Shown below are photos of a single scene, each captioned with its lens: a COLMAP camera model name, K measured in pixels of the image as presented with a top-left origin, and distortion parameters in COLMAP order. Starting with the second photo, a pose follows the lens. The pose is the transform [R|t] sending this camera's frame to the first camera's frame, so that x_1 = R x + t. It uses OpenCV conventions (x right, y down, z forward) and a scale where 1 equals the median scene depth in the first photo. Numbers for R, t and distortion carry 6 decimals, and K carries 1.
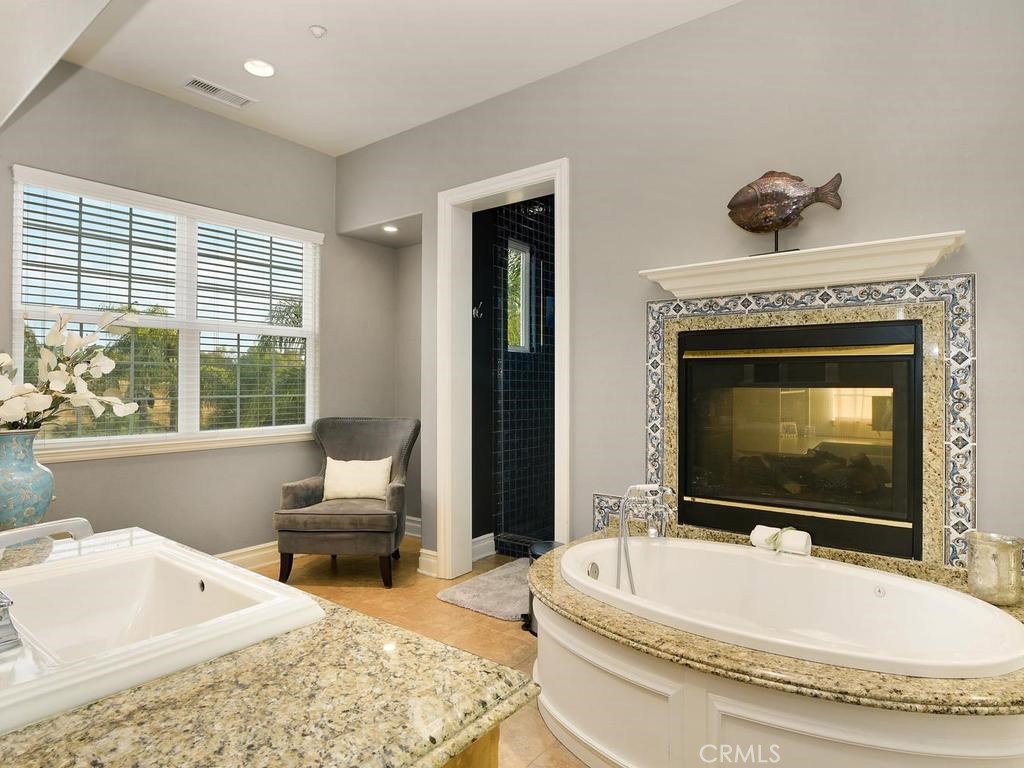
lens RADIAL K [[574.2, 0, 513.2], [0, 574.2, 390.6], [0, 0, 1]] dist [-0.010981, -0.001828]
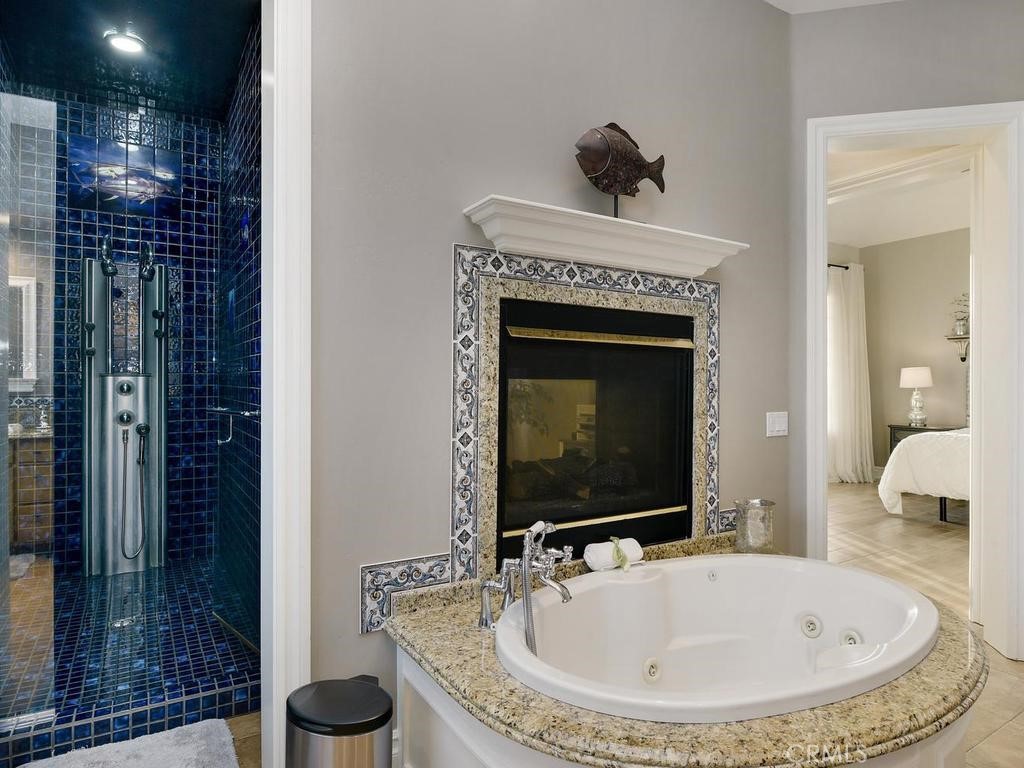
lens RADIAL K [[623.8, 0, 515.0], [0, 623.8, 383.1], [0, 0, 1]] dist [-0.002535, -0.006203]
pose [[0.347818, -0.008512, 0.937523, -0.452808], [-0.004684, 0.999931, 0.010817, -0.008017], [-0.937550, -0.008154, 0.347754, 0.785470]]
